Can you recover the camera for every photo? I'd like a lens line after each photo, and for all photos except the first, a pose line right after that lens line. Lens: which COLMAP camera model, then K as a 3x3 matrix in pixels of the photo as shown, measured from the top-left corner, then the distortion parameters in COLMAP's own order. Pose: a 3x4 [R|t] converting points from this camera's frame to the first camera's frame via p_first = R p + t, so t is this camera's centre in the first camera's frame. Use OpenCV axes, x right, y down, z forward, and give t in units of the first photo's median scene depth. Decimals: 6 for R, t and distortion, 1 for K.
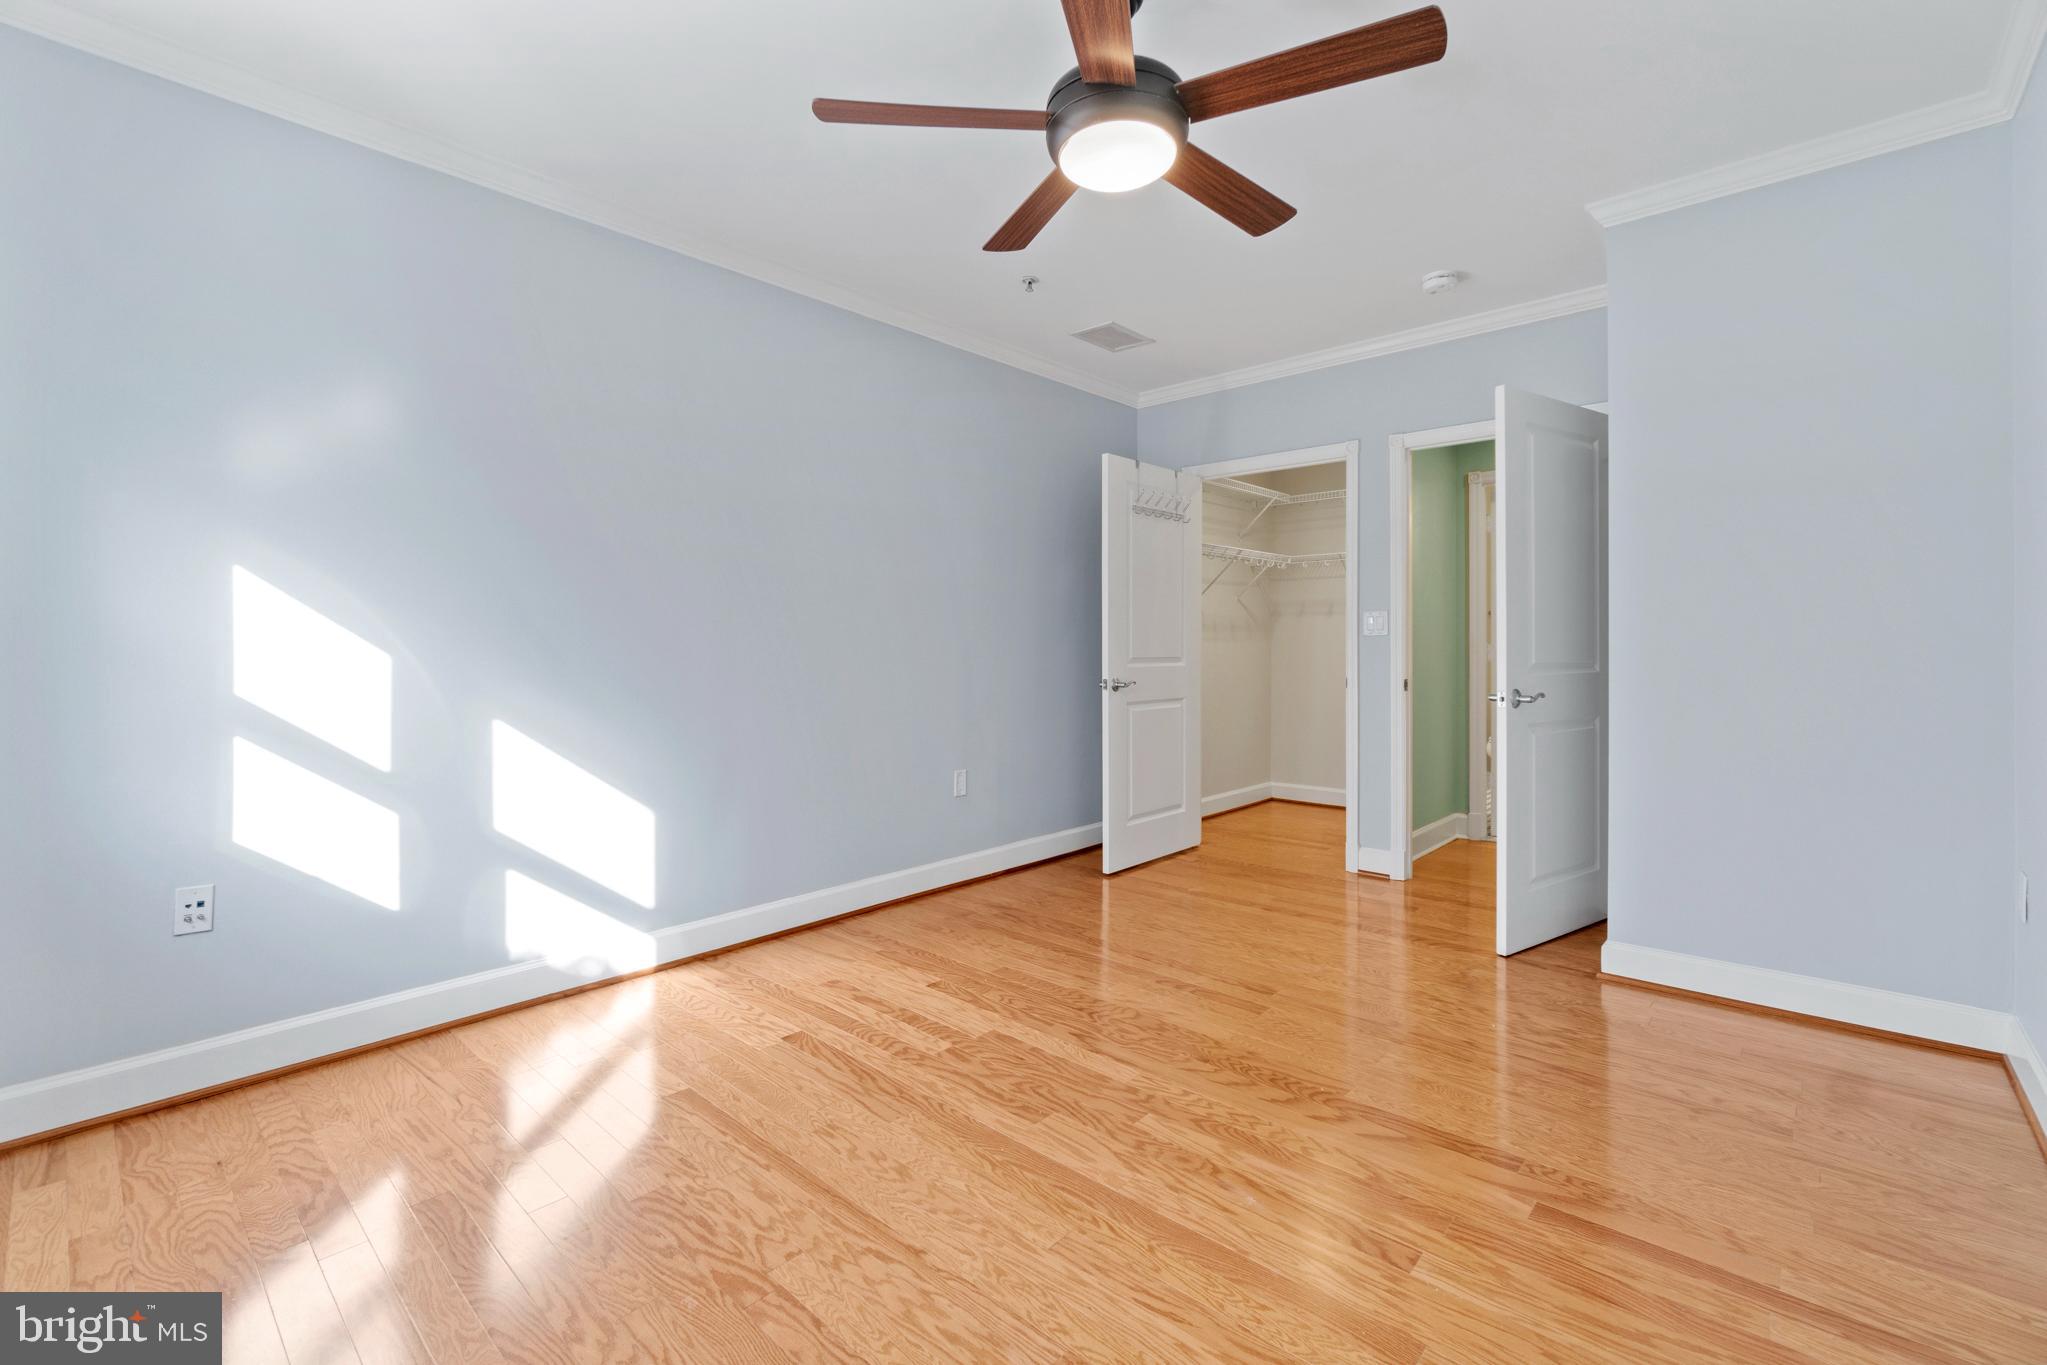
lens RADIAL K [[884.2, 0, 1020.4], [0, 884.2, 657.0], [0, 0, 1]] dist [-0.003453, 0.000353]
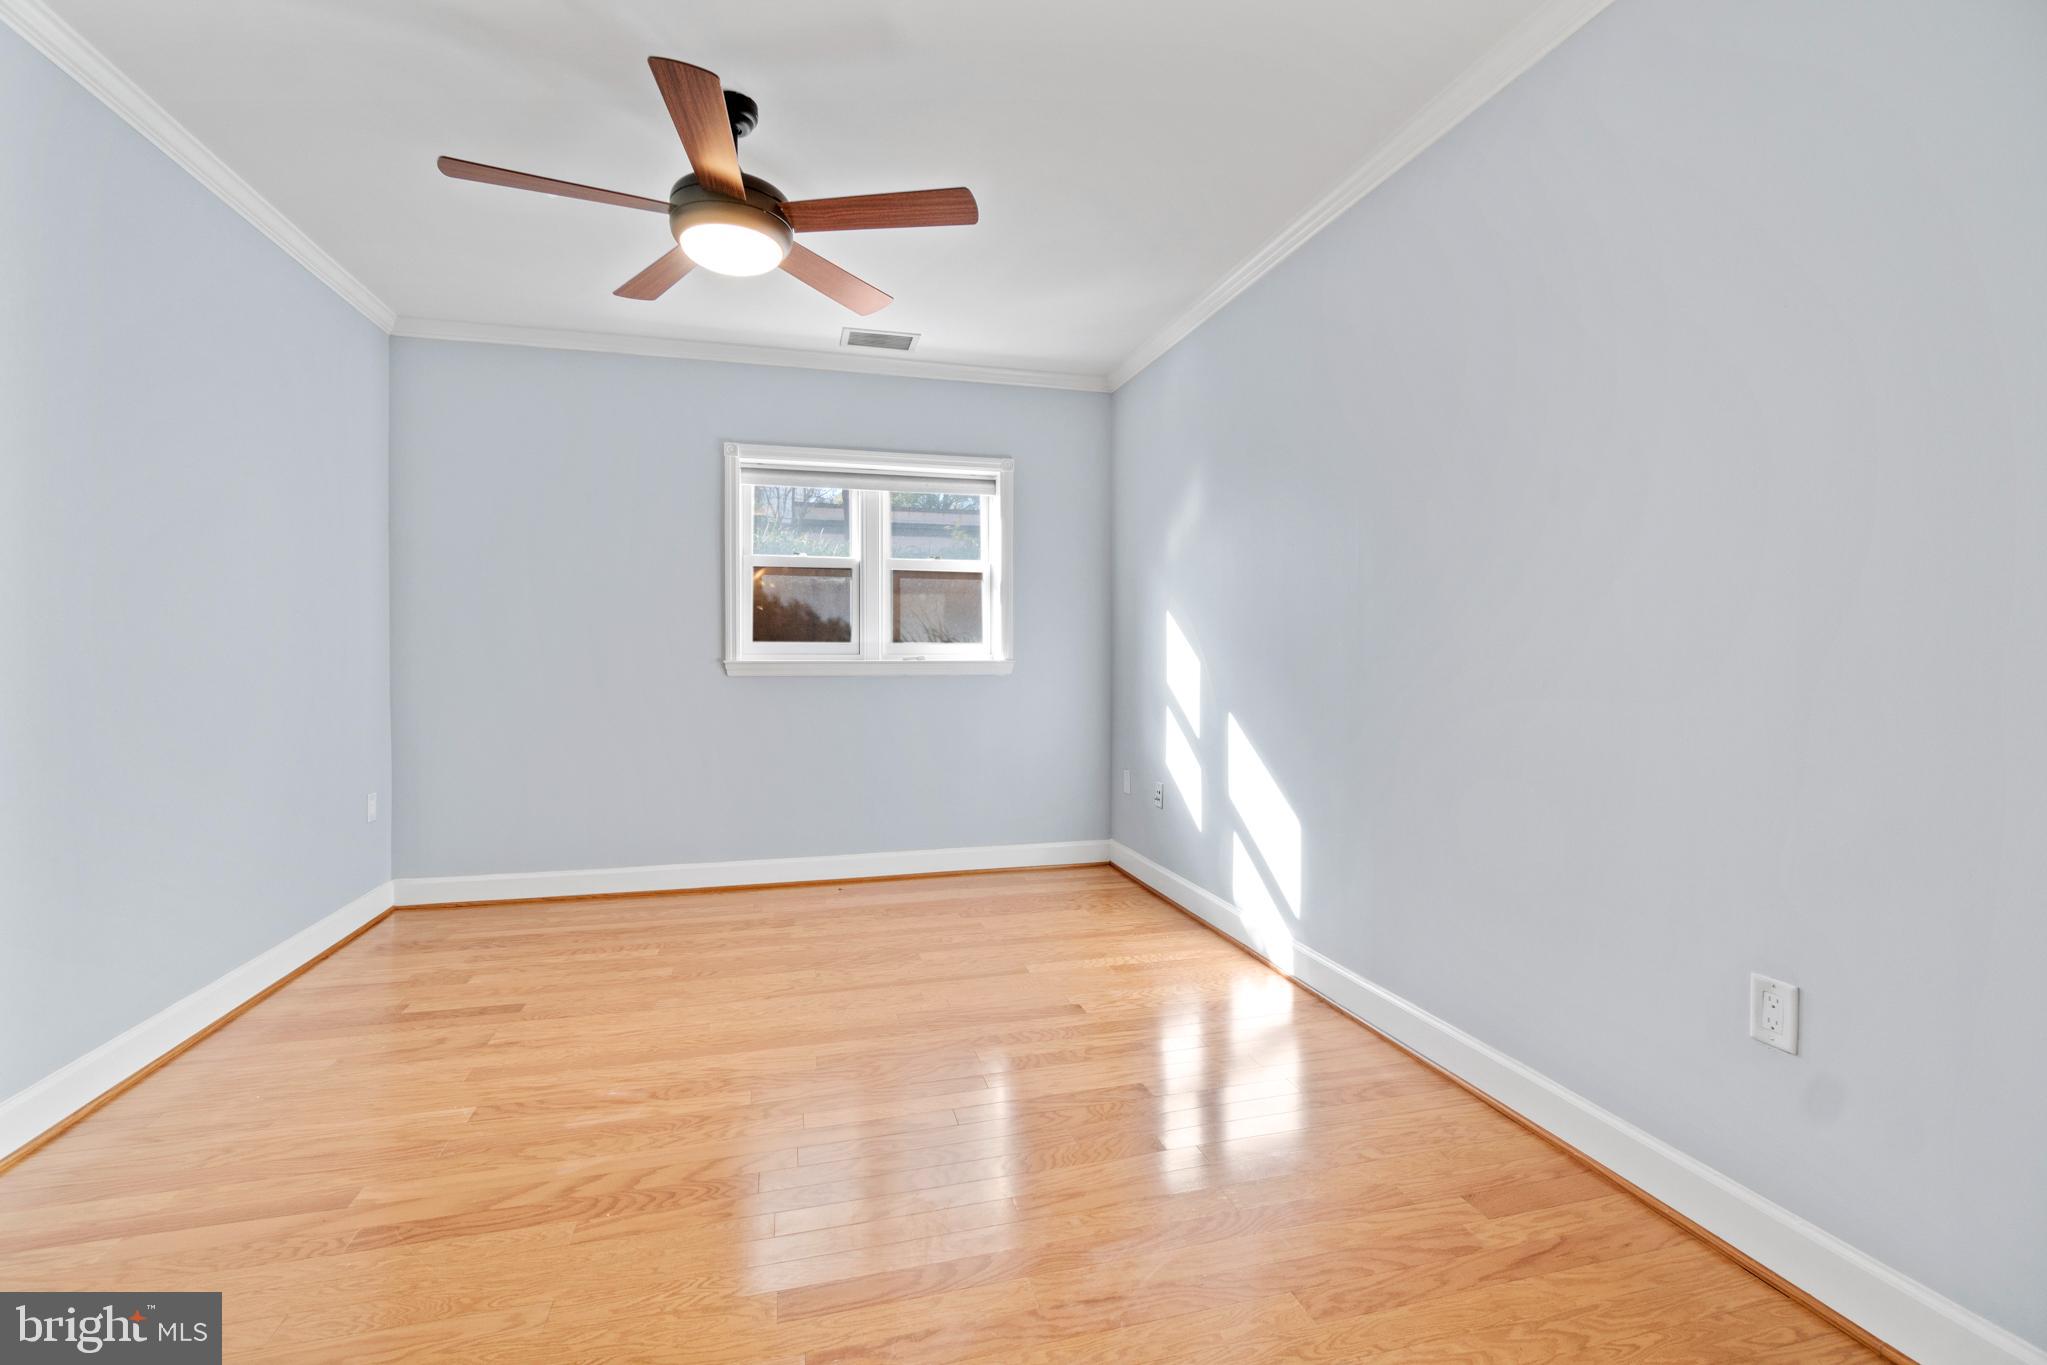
lens RADIAL K [[872.8, 0, 1011.6], [0, 872.8, 651.3], [0, 0, 1]] dist [-0.003809, 0.000022]
pose [[-0.540640, -0.004572, -0.841242, 0.789557], [-0.009857, 0.999951, 0.000900, -0.019885], [0.841196, 0.008779, -0.540659, 1.688539]]
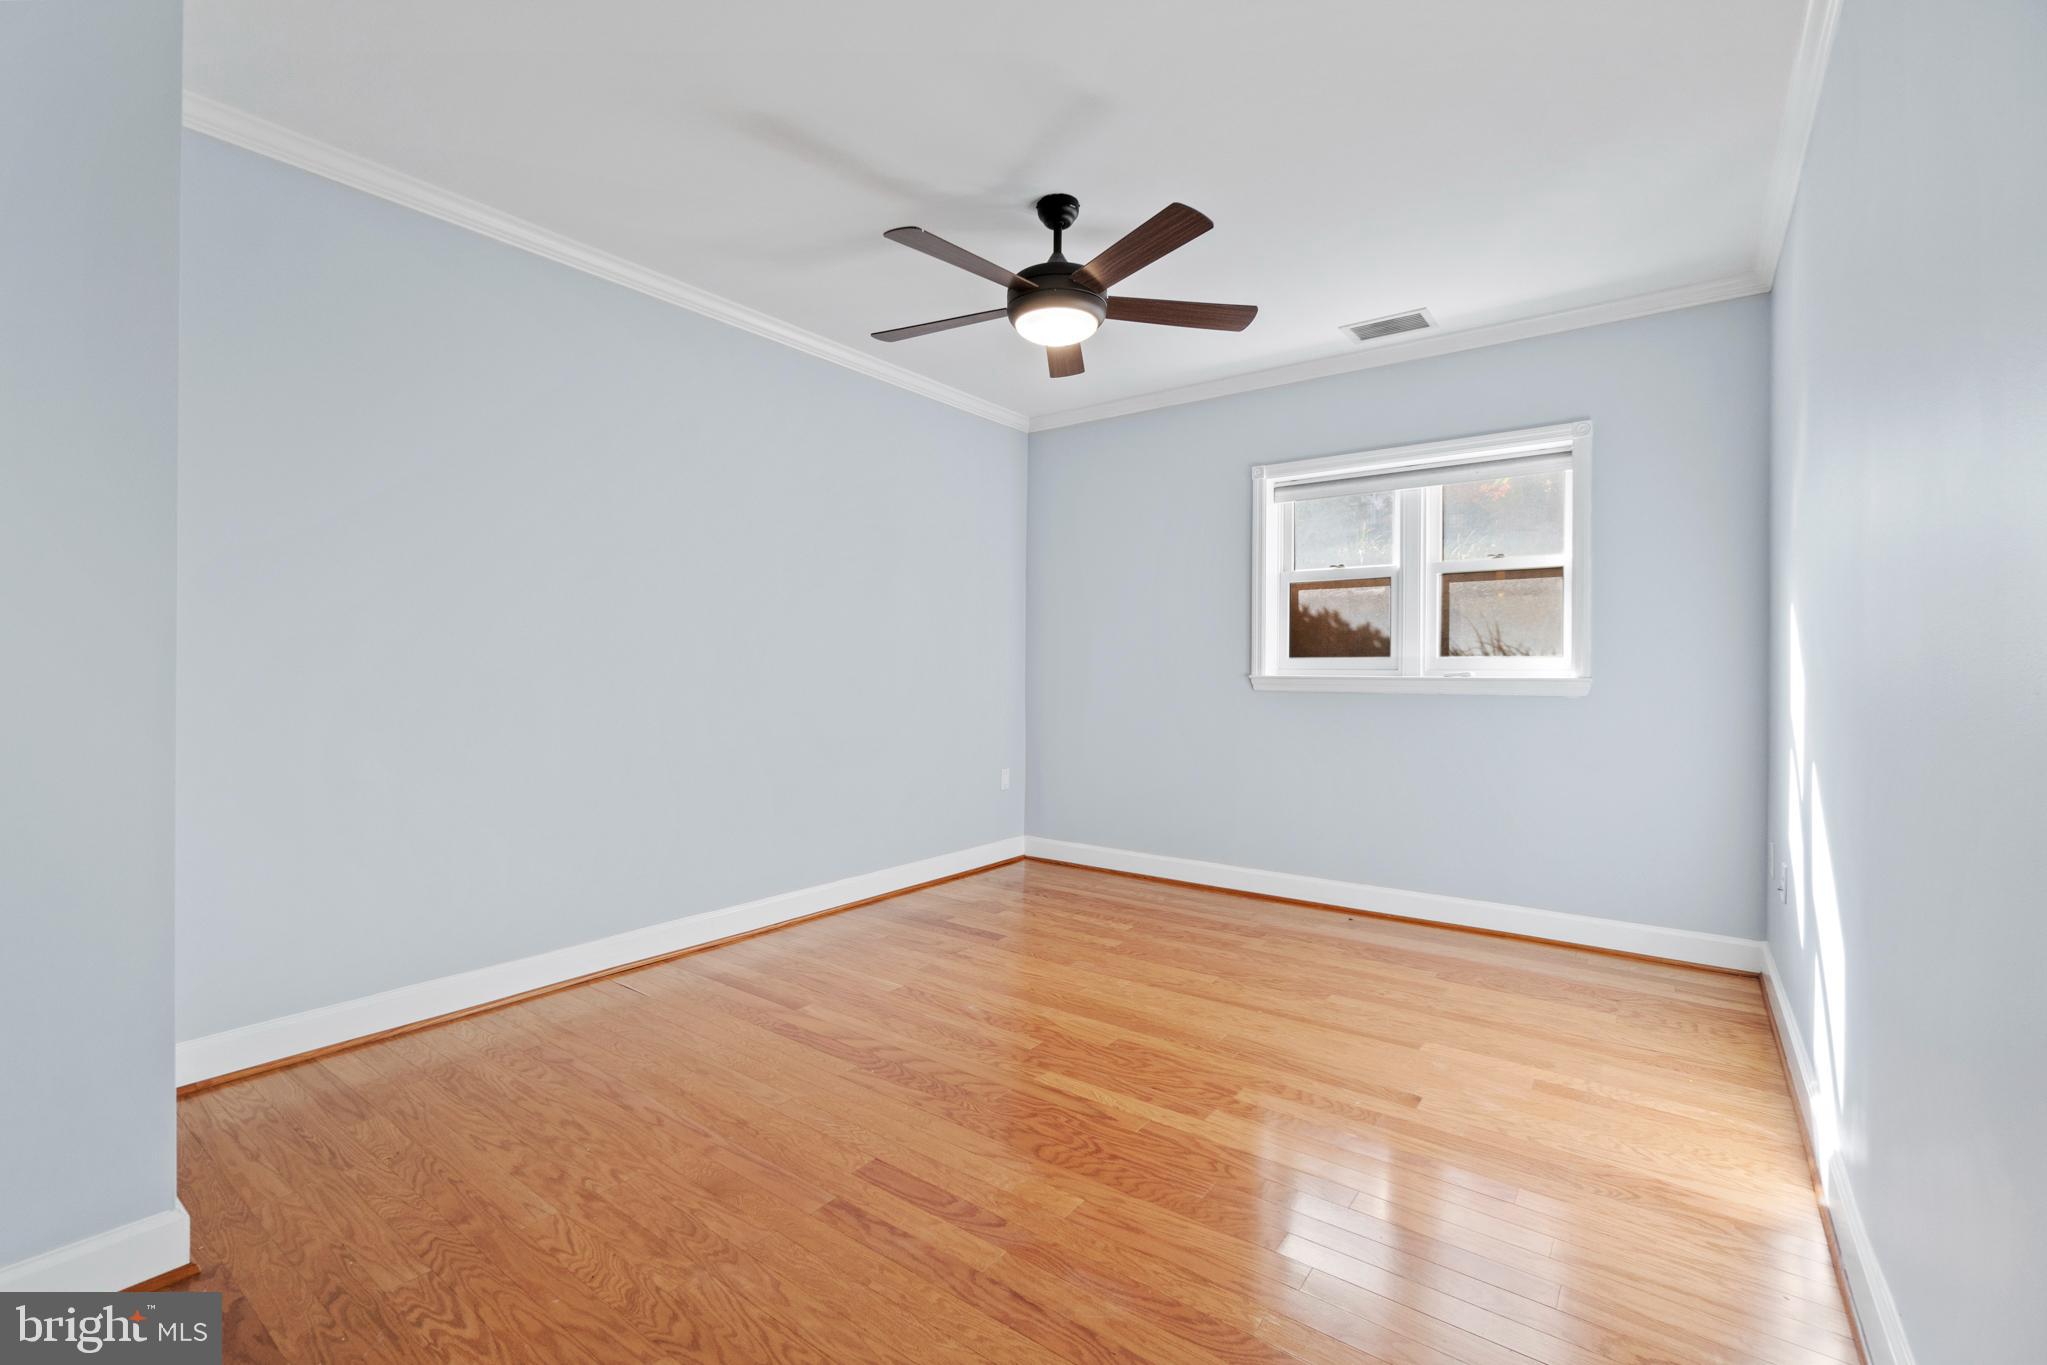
lens RADIAL K [[884.2, 0, 1020.4], [0, 884.2, 657.0], [0, 0, 1]] dist [-0.003453, 0.000353]
pose [[-0.994688, -0.006731, -0.102711, 0.269489], [-0.006410, 0.999973, -0.003454, -0.023945], [0.102732, -0.002777, -0.994705, 2.075538]]
